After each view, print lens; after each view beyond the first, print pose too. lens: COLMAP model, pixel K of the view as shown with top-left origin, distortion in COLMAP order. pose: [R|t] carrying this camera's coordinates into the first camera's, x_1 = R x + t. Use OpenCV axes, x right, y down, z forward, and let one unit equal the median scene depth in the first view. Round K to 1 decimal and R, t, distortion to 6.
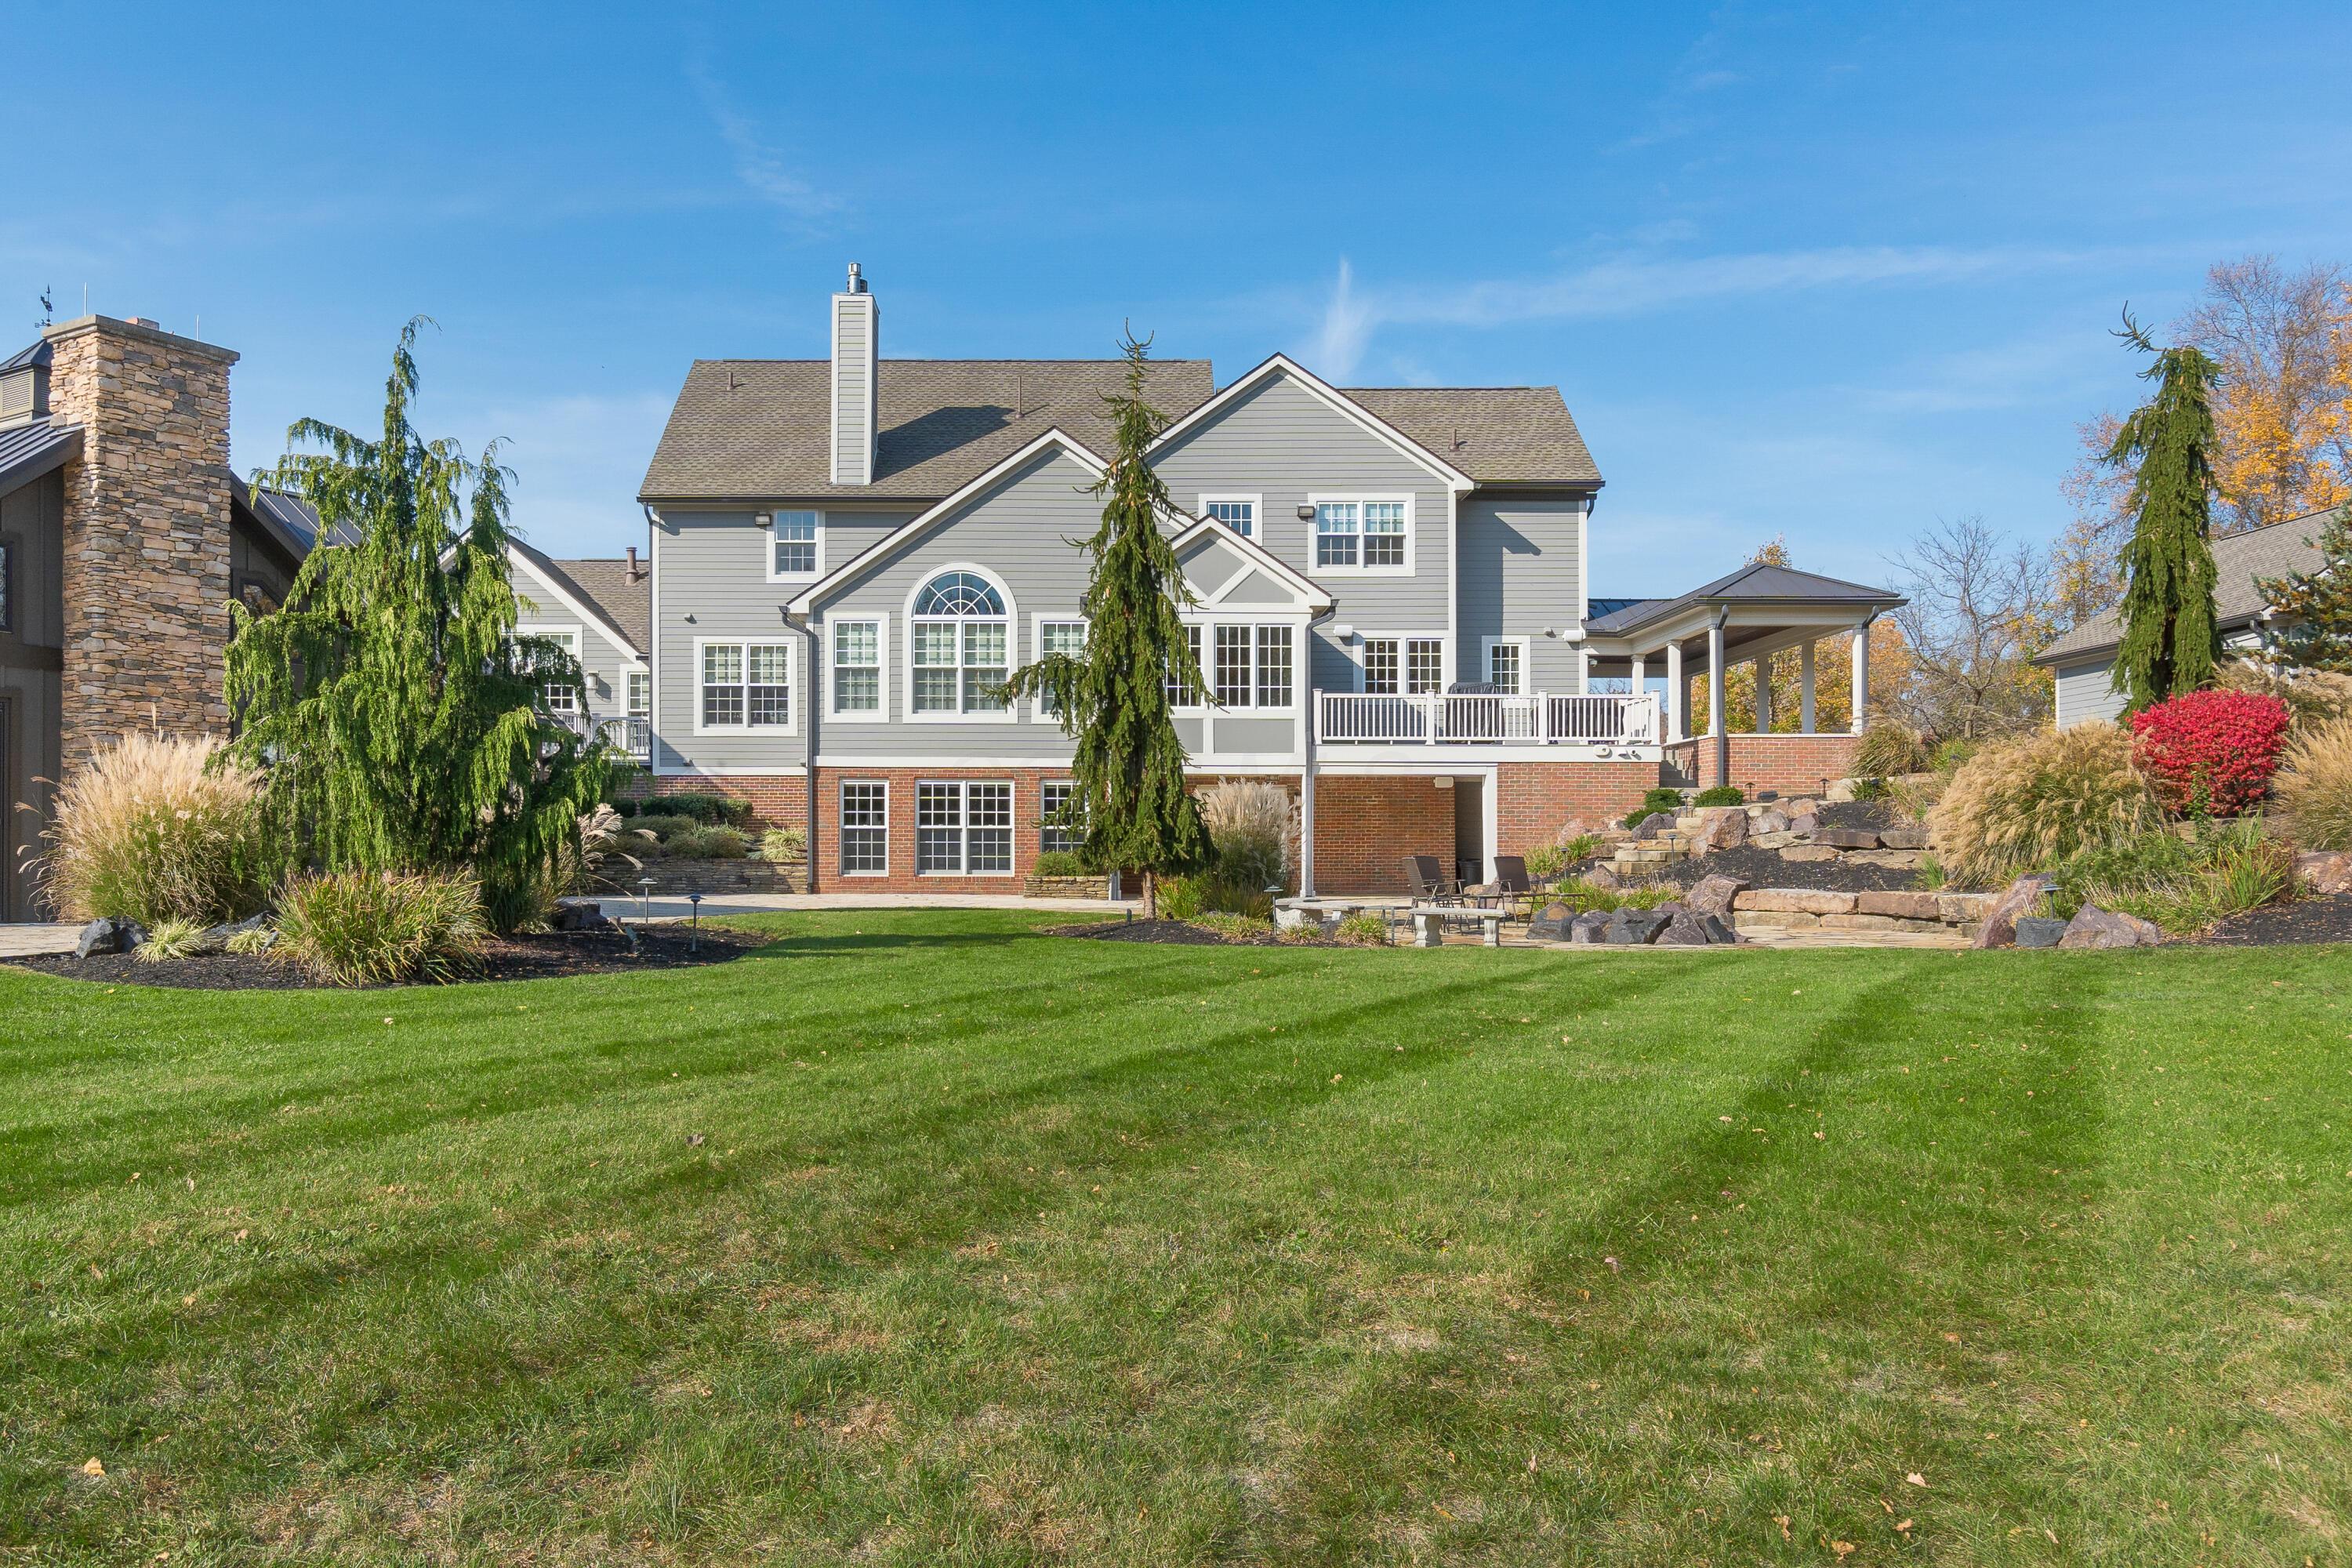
lens RADIAL K [[1802.1, 0, 1044.6], [0, 1802.1, 780.3], [0, 0, 1]] dist [0.003585, -0.002072]
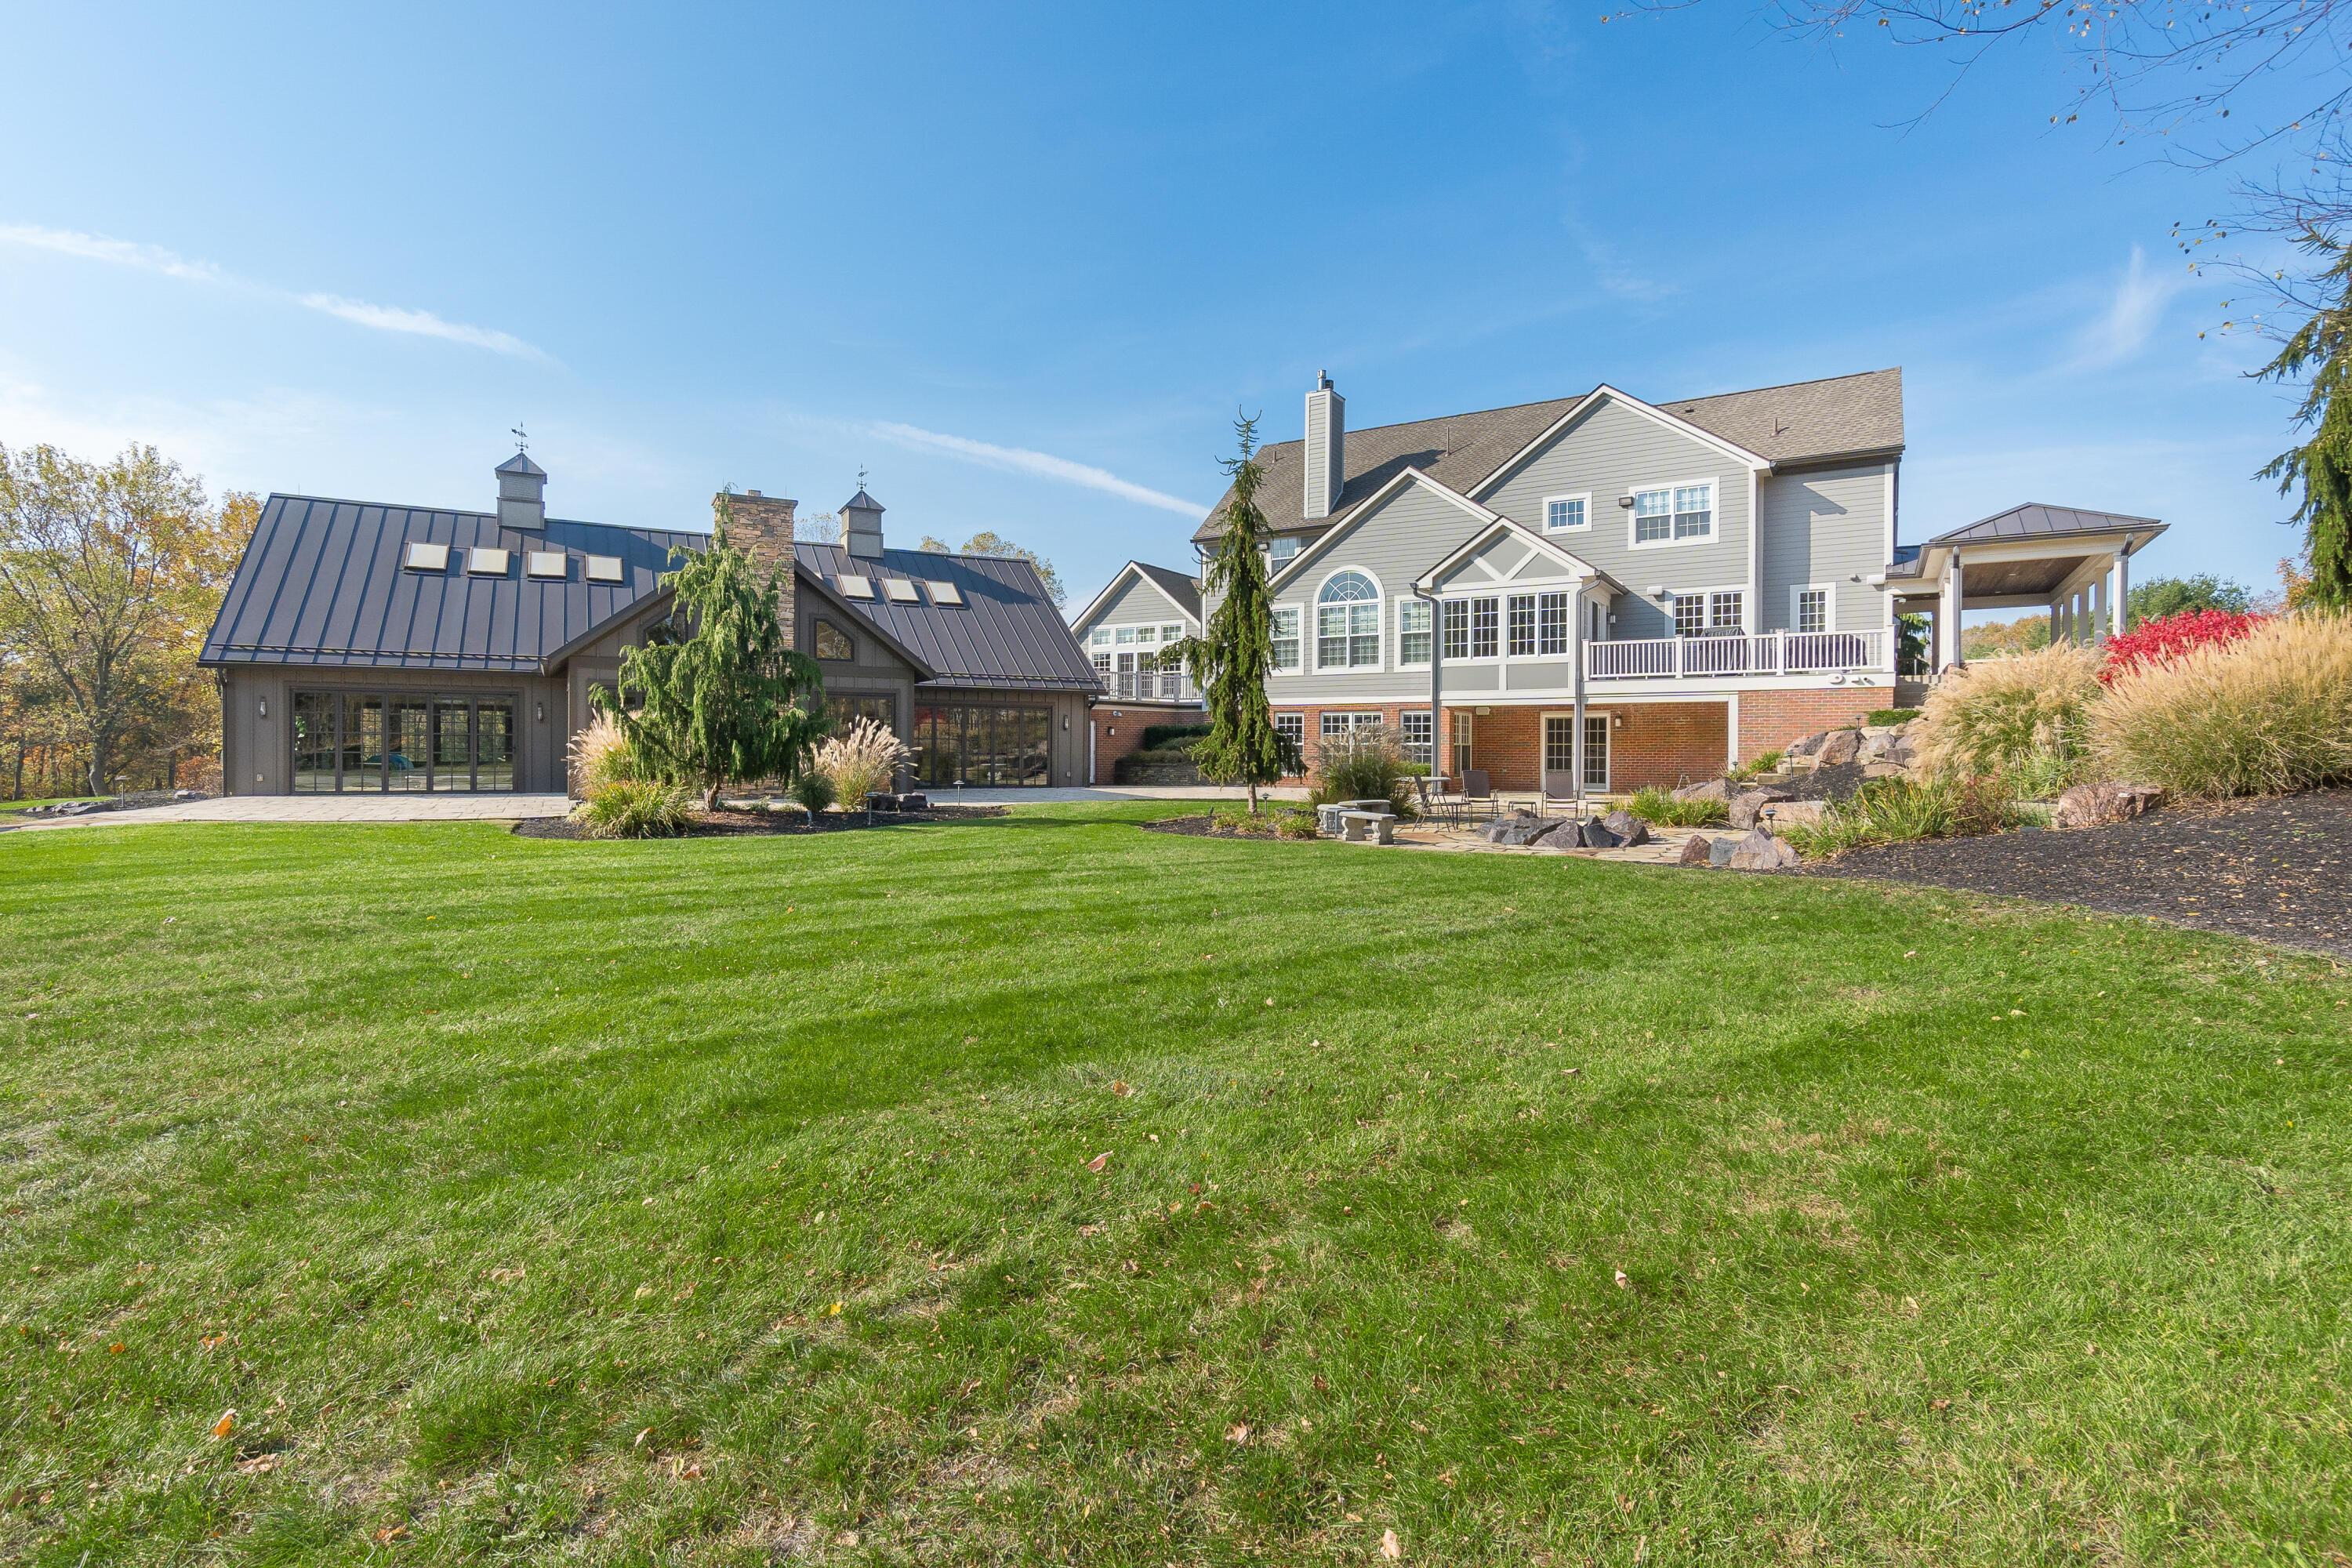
lens RADIAL K [[1143.2, 0, 1136.4], [0, 1143.2, 771.1], [0, 0, 1]] dist [-0.005175, -0.000821]
pose [[0.841125, 0.010119, -0.540746, 0.316774], [0.022557, 0.998299, 0.053767, -0.006210], [0.540370, -0.057422, 0.839466, 0.106807]]
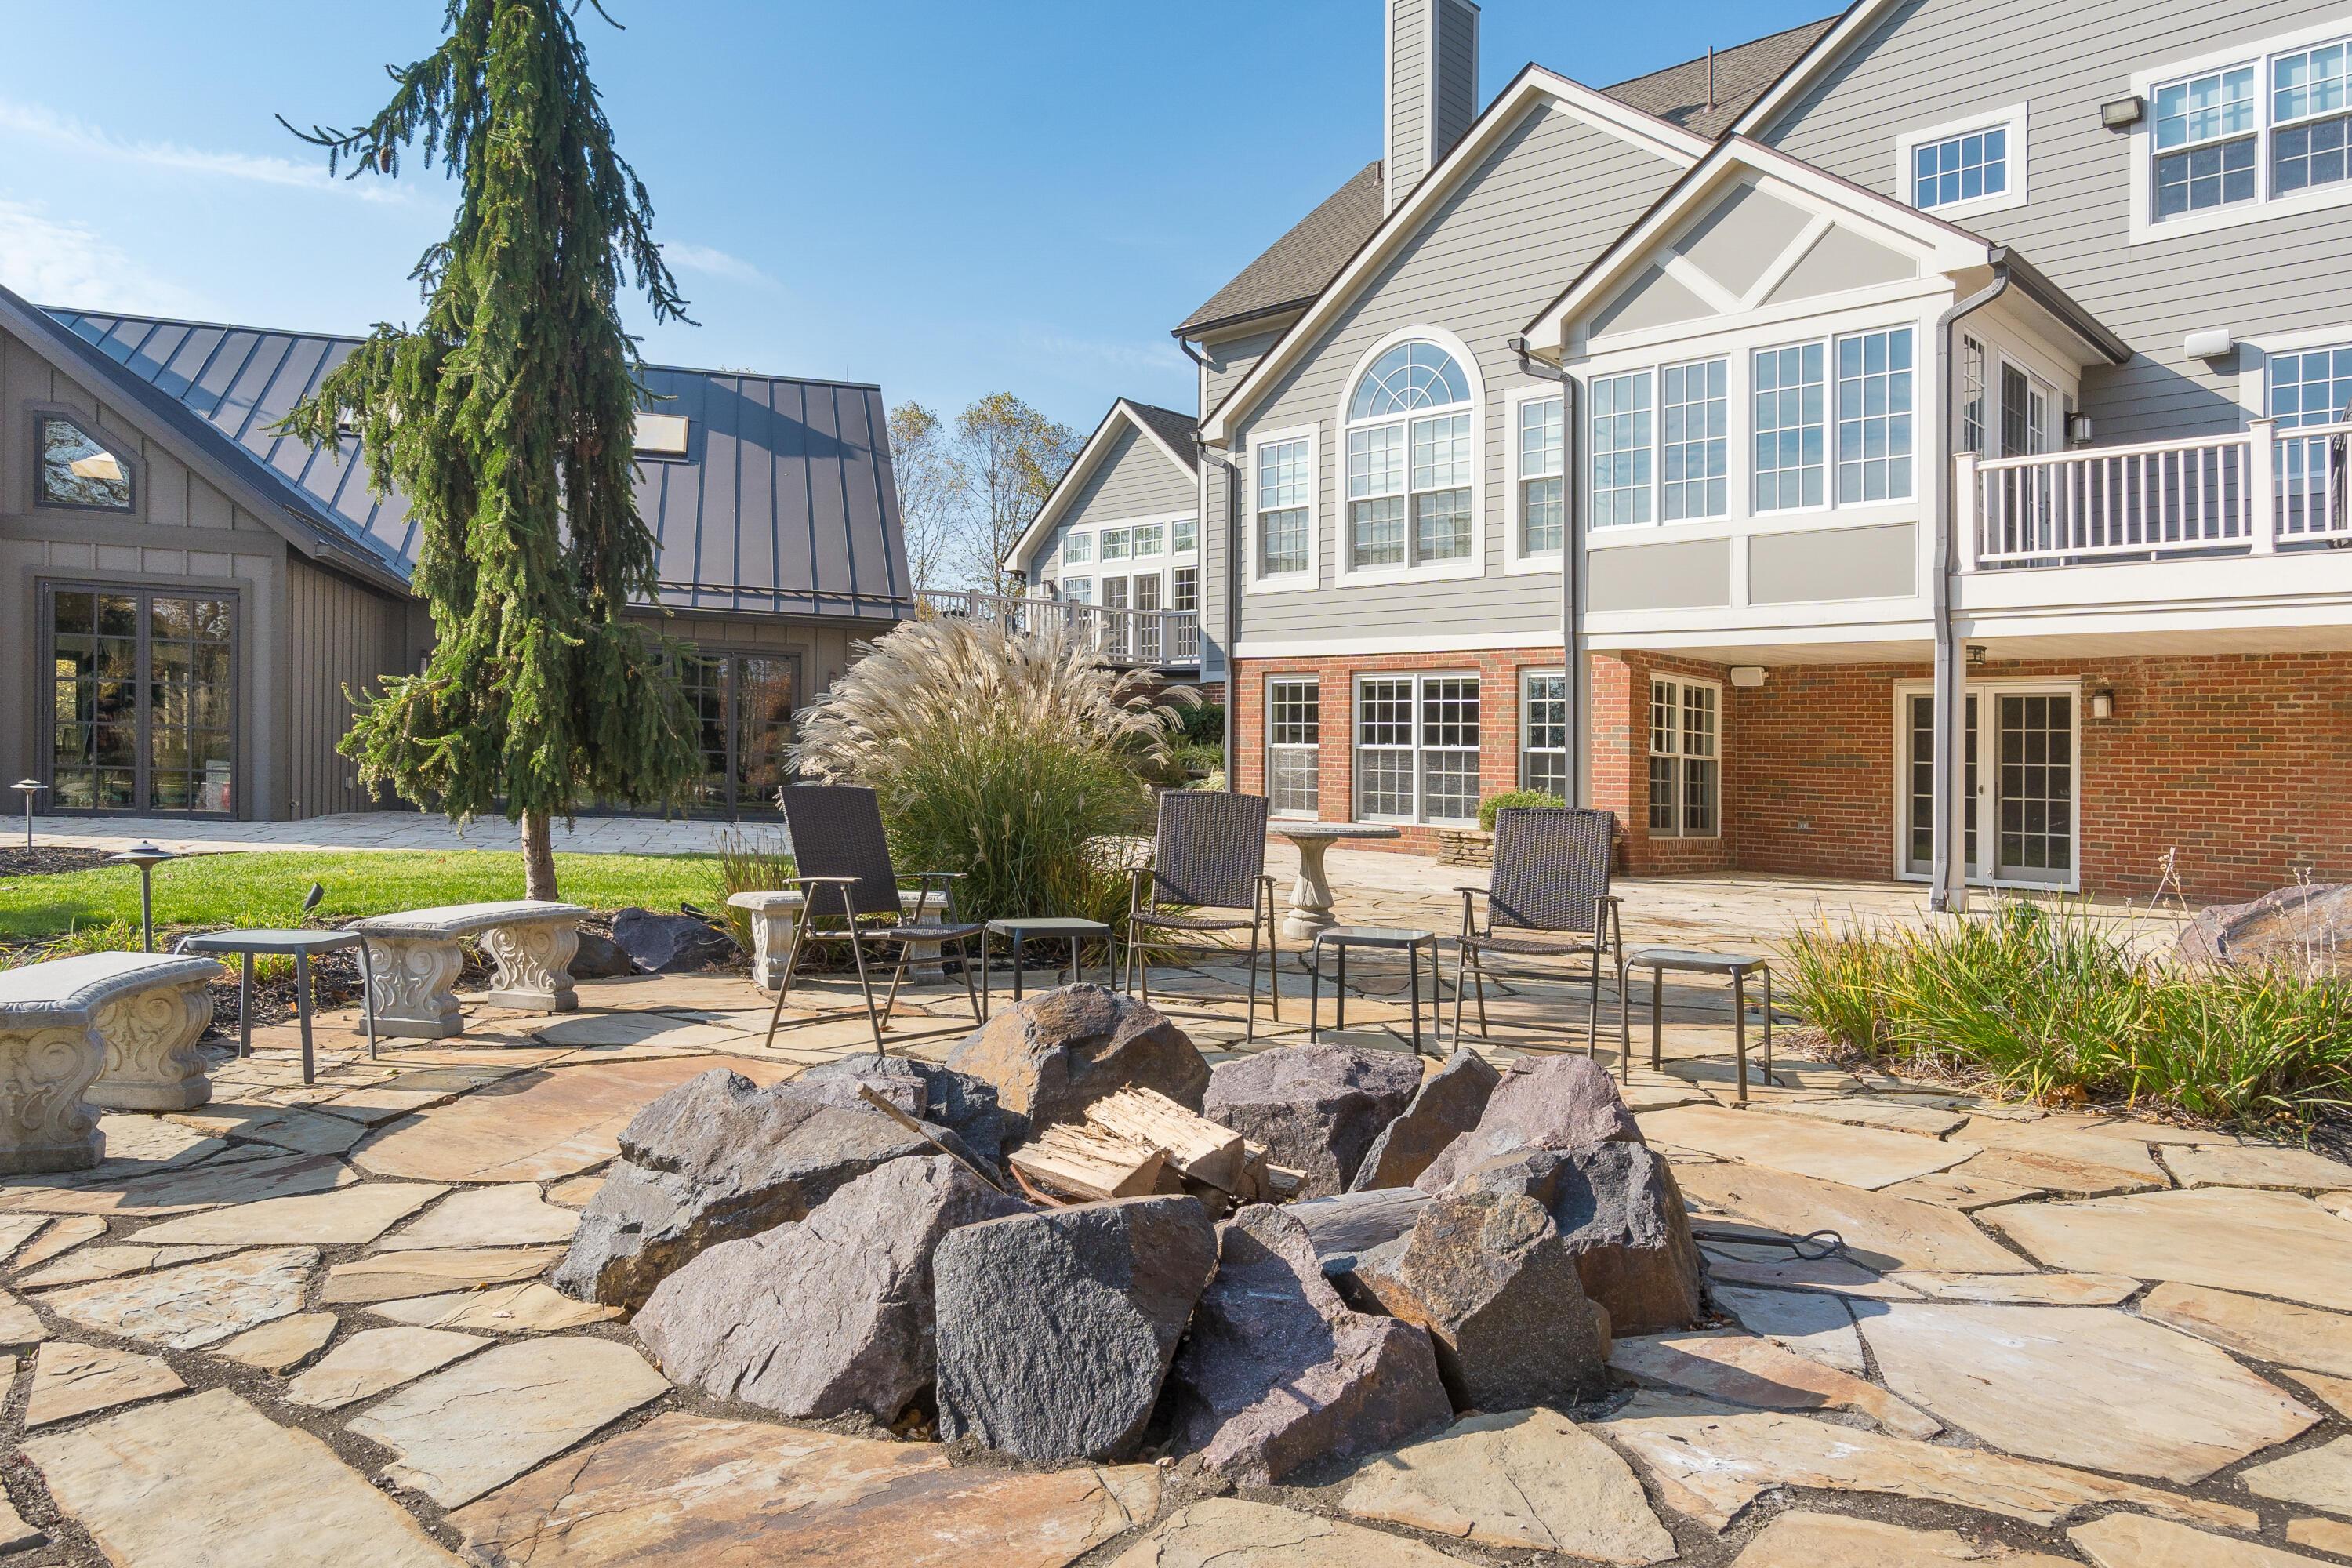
lens RADIAL K [[1569.5, 0, 1155.1], [0, 1569.5, 725.3], [0, 0, 1]] dist [0.002072, 0.005617]
pose [[0.706506, -0.000536, -0.707706, 0.279206], [-0.004912, 0.999972, -0.005660, 0.021879], [0.707690, 0.007475, 0.706484, 0.549917]]
